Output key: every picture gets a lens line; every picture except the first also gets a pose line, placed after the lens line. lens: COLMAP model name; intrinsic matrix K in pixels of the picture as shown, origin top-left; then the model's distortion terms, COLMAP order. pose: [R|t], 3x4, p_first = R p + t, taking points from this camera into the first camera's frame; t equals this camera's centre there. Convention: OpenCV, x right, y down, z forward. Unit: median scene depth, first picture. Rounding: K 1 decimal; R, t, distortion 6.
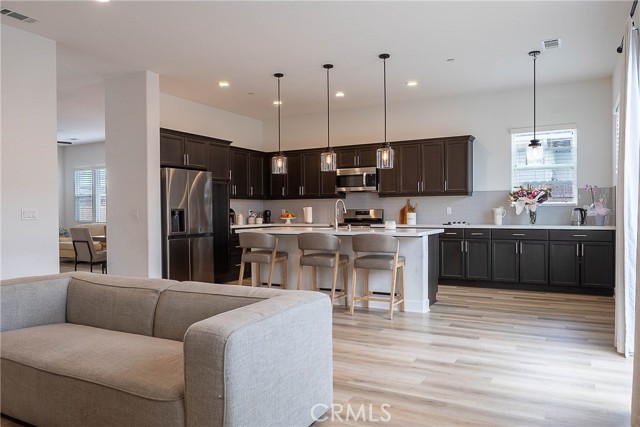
lens RADIAL K [[464.1, 0, 320.0], [0, 464.1, 213.5], [0, 0, 1]] dist [-0.002662, -0.000154]
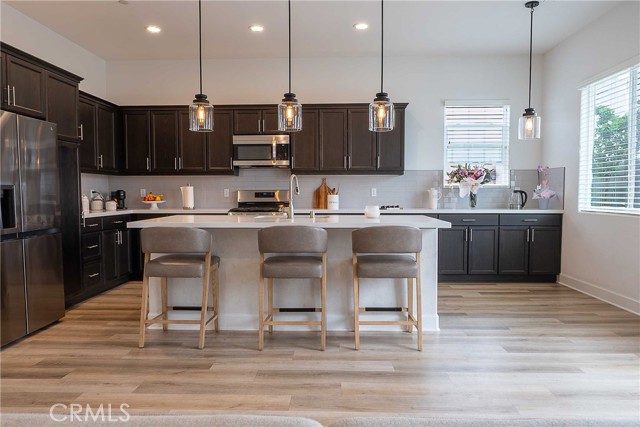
lens RADIAL K [[452.8, 0, 320.0], [0, 452.8, 213.5], [0, 0, 1]] dist [-0.003038, 0.000477]
pose [[0.891920, -0.014918, 0.451948, -0.190752], [-0.002798, 0.999255, 0.038505, 0.000786], [-0.452185, -0.035607, 0.891213, 0.327377]]
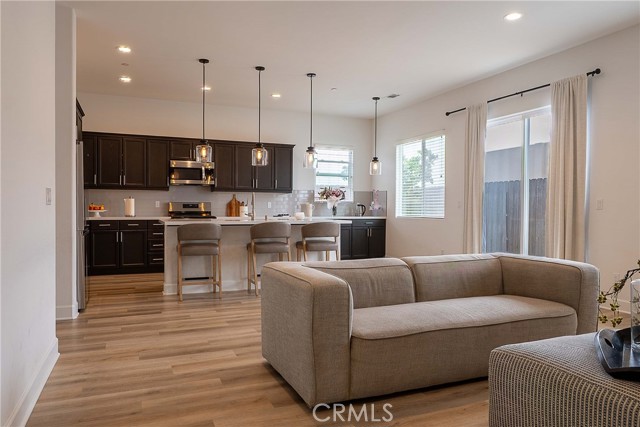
lens RADIAL K [[432.3, 0, 320.0], [0, 432.3, 213.5], [0, 0, 1]] dist [-0.002743, -0.002865]
pose [[0.620925, 0.001861, 0.783867, -0.539748], [-0.007125, 0.999969, 0.003270, 0.011620], [-0.783837, -0.007616, 0.620920, 0.219048]]
